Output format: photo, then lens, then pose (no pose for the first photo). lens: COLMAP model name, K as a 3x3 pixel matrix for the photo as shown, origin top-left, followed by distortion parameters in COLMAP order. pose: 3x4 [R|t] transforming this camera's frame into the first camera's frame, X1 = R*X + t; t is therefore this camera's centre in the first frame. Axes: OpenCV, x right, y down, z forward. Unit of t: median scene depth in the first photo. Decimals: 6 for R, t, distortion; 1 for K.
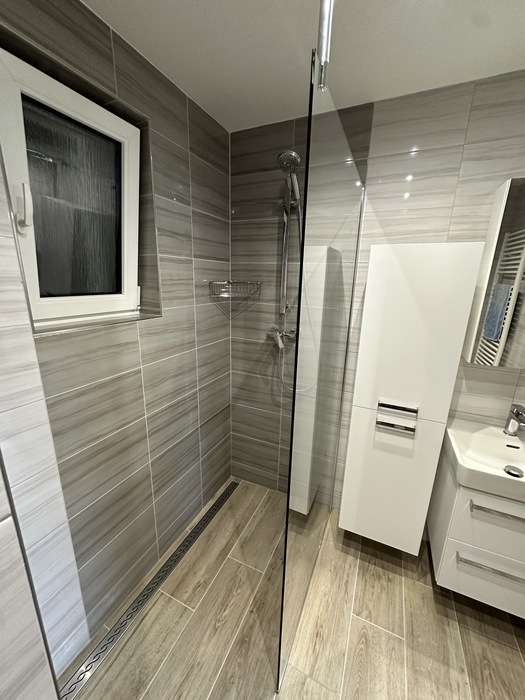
lens RADIAL K [[278.2, 0, 261.7], [0, 278.2, 350.6], [0, 0, 1]] dist [-0.001021, 0.000490]
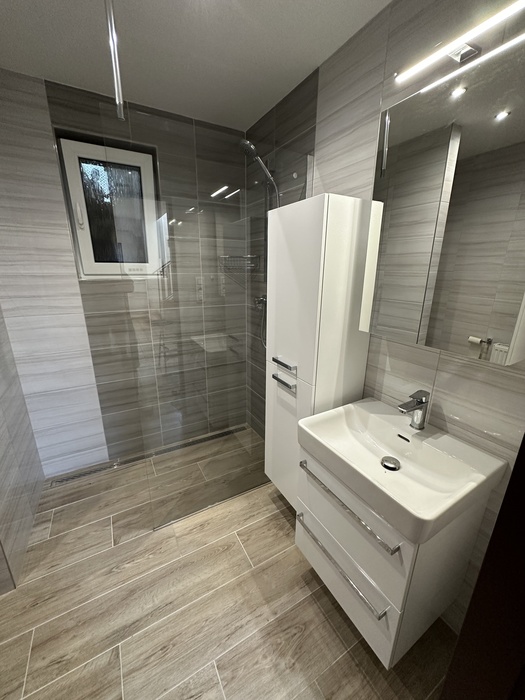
lens RADIAL K [[278.2, 0, 261.7], [0, 278.2, 350.6], [0, 0, 1]] dist [-0.001021, 0.000490]
pose [[0.813377, 0.152315, -0.561443, 1.033464], [-0.138604, 0.988062, 0.067254, 0.096517], [0.564984, 0.023115, 0.824778, 0.075470]]
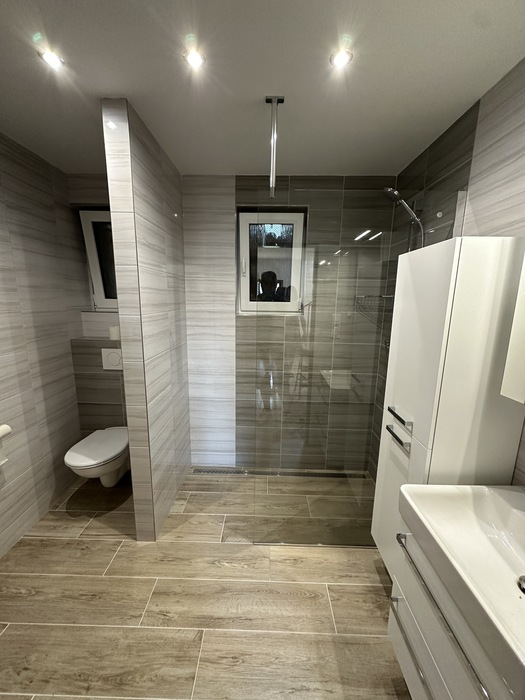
lens RADIAL K [[278.2, 0, 261.7], [0, 278.2, 350.6], [0, 0, 1]] dist [-0.001021, 0.000490]
pose [[0.404381, 0.155204, -0.901326, 1.155836], [-0.236872, 0.969643, 0.060695, 0.038903], [0.883384, 0.188955, 0.428869, 0.126923]]
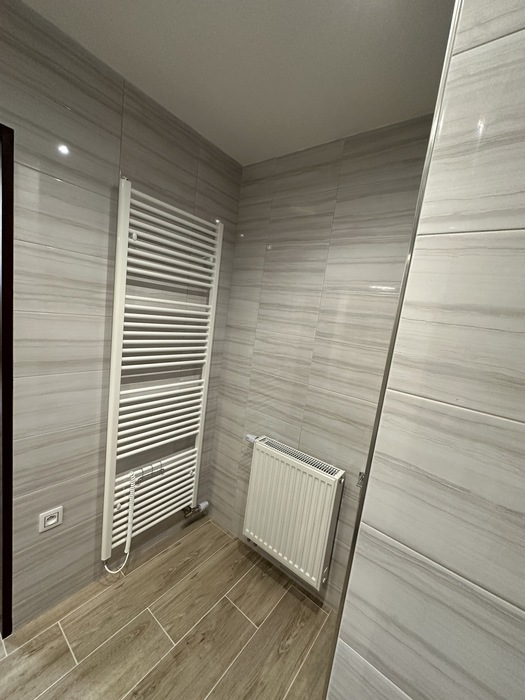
lens RADIAL K [[278.2, 0, 261.7], [0, 278.2, 350.6], [0, 0, 1]] dist [-0.001021, 0.000490]
pose [[-0.963625, -0.171974, 0.204576, -0.047958], [-0.083962, 0.921511, 0.379167, -0.093545], [-0.253726, 0.348198, -0.902431, 0.526858]]
